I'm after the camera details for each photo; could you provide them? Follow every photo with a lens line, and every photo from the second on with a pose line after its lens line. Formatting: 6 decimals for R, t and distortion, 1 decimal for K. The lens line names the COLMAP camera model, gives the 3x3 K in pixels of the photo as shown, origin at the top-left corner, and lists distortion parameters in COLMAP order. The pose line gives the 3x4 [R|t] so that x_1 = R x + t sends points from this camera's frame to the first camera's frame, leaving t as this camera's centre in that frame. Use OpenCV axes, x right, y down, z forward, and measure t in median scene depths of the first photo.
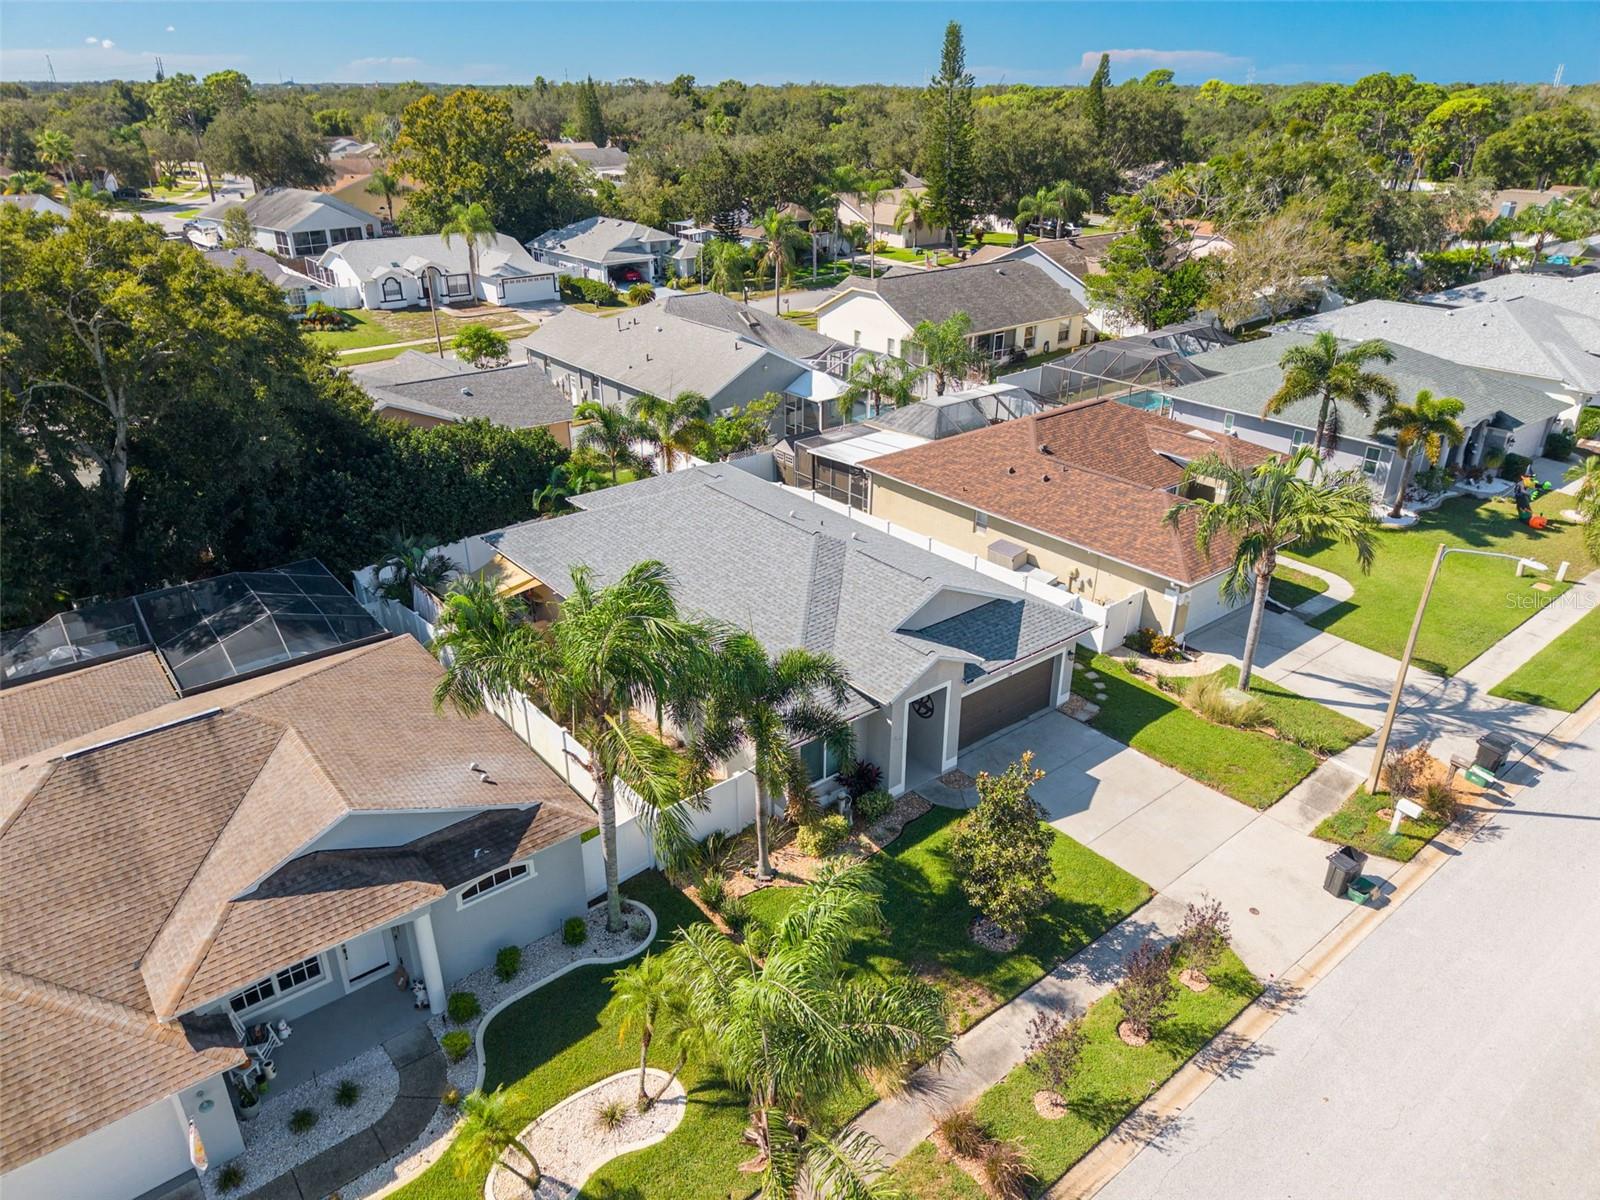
lens RADIAL K [[1064.9, 0, 800.0], [0, 1064.9, 600.0], [0, 0, 1]] dist [0.040603, -0.000096]
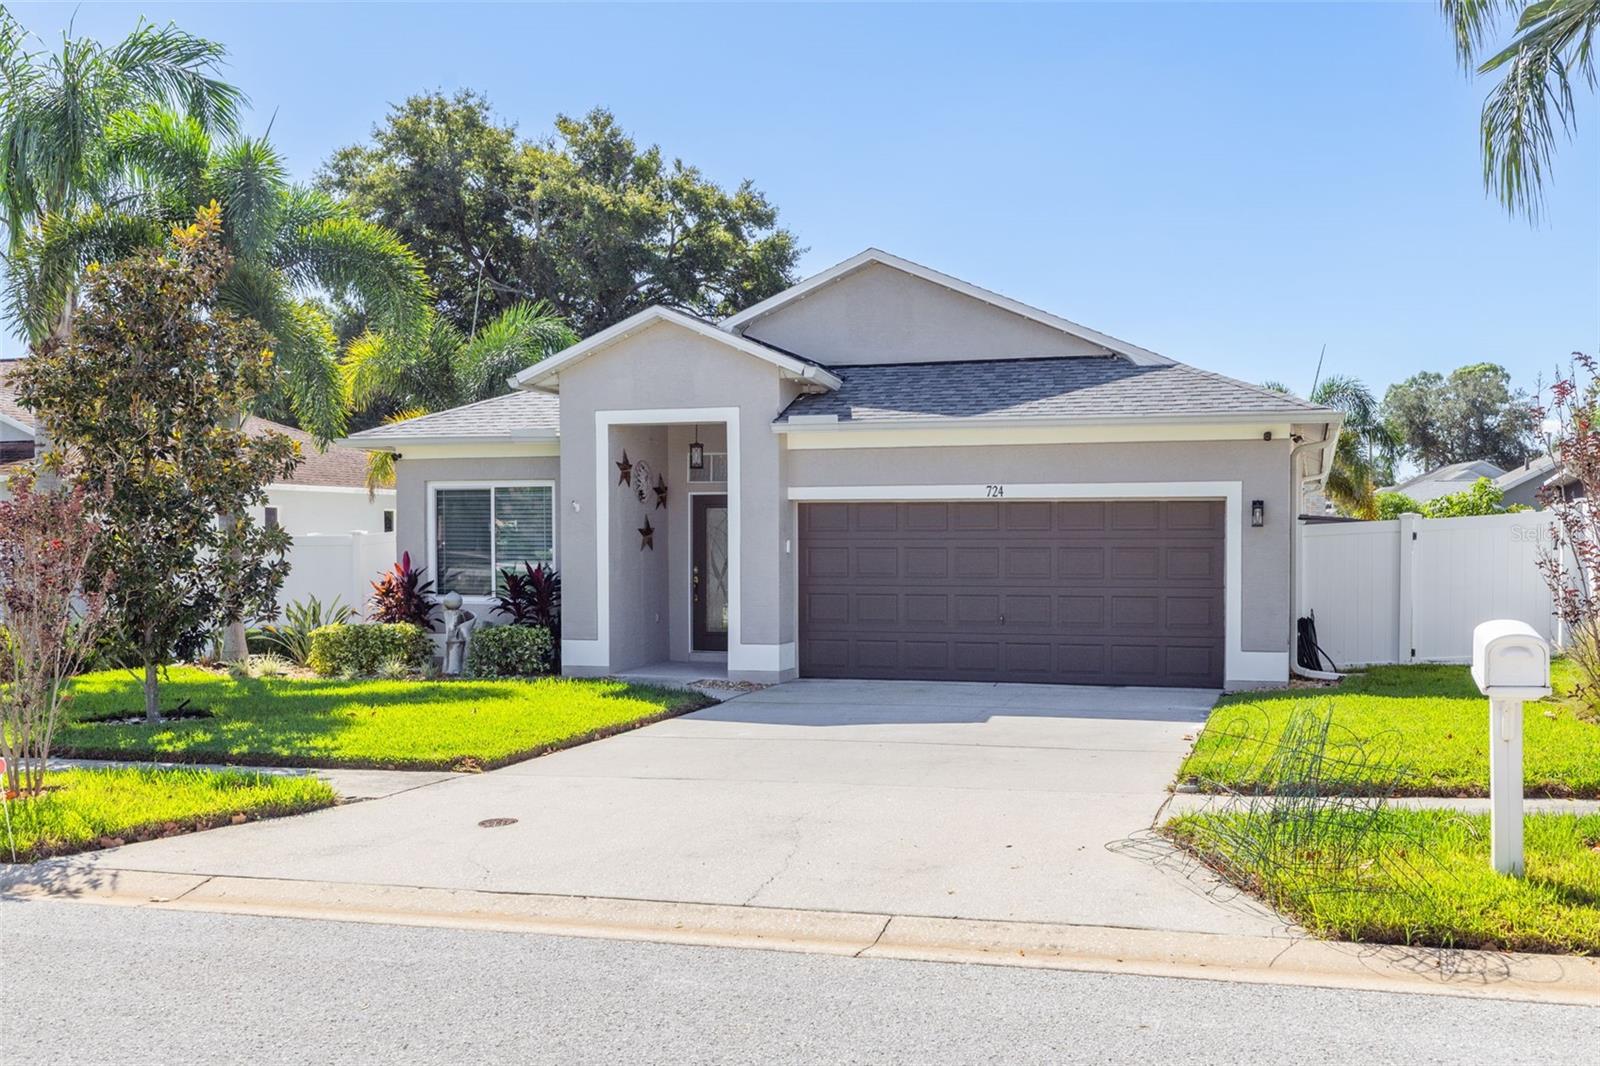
lens RADIAL K [[1548.9, 0, 800.0], [0, 1548.9, 533.0], [0, 0, 1]] dist [-0.004548, -0.005300]
pose [[0.548340, 0.007501, -0.836222, 0.620295], [-0.353748, 0.908168, -0.223818, 0.230970], [0.757751, 0.418540, 0.500638, 0.699424]]
